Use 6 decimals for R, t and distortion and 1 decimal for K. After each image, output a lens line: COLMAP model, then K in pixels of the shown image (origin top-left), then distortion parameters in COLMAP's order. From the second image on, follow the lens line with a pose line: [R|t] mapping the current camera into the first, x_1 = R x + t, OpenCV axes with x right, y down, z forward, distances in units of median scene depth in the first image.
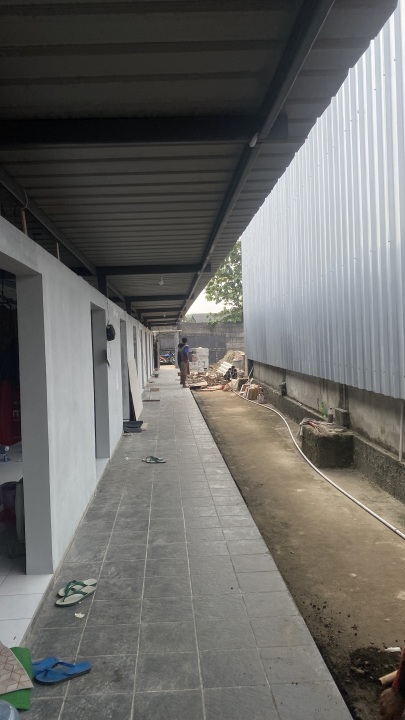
lens RADIAL K [[546.9, 0, 202.5], [0, 546.9, 360.0], [0, 0, 1]] dist [0.108732, -0.230366]
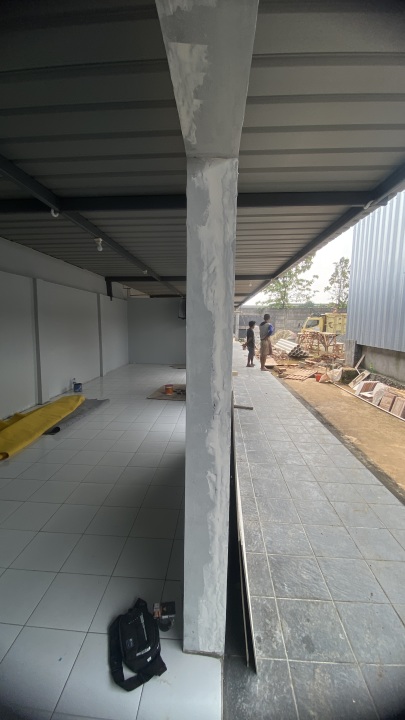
lens RADIAL K [[285.2, 0, 204.7], [0, 285.2, 360.0], [0, 0, 1]] dist [0.000218, -0.016644]
pose [[0.992154, 0.062746, -0.108133, -0.141649], [-0.051481, 0.993245, 0.103991, -0.017908], [0.113927, -0.097608, 0.988683, 0.938234]]
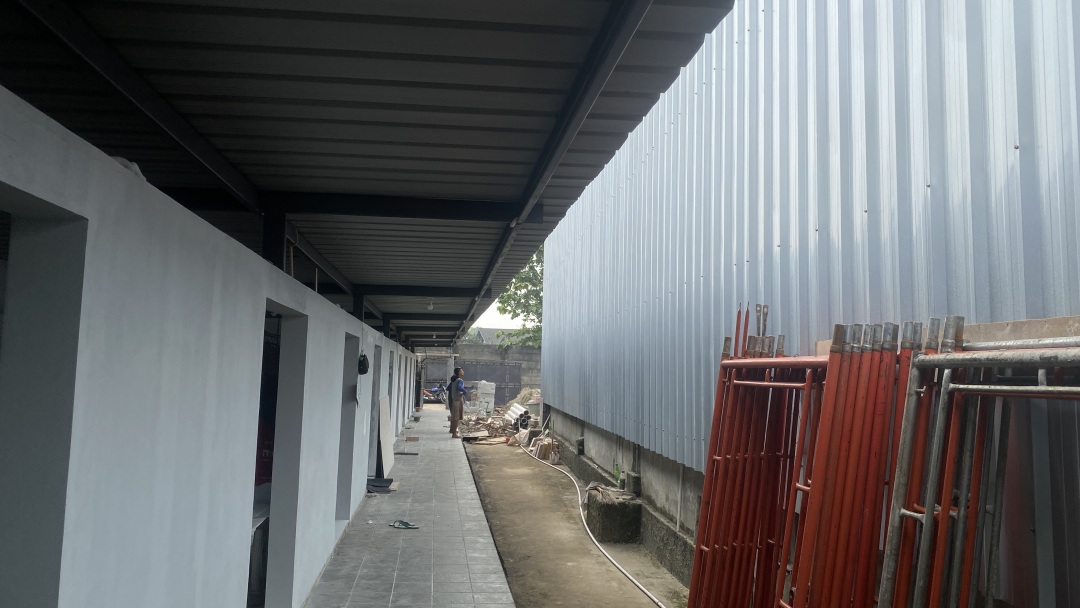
lens RADIAL K [[820.3, 0, 544.5], [0, 820.3, 298.8], [0, 0, 1]] dist [0.108732, -0.230366]
pose [[0.996189, 0.064673, 0.058522, 0.017209], [-0.057083, 0.990742, -0.123174, -0.007430], [-0.065946, 0.119364, 0.990658, -0.180204]]
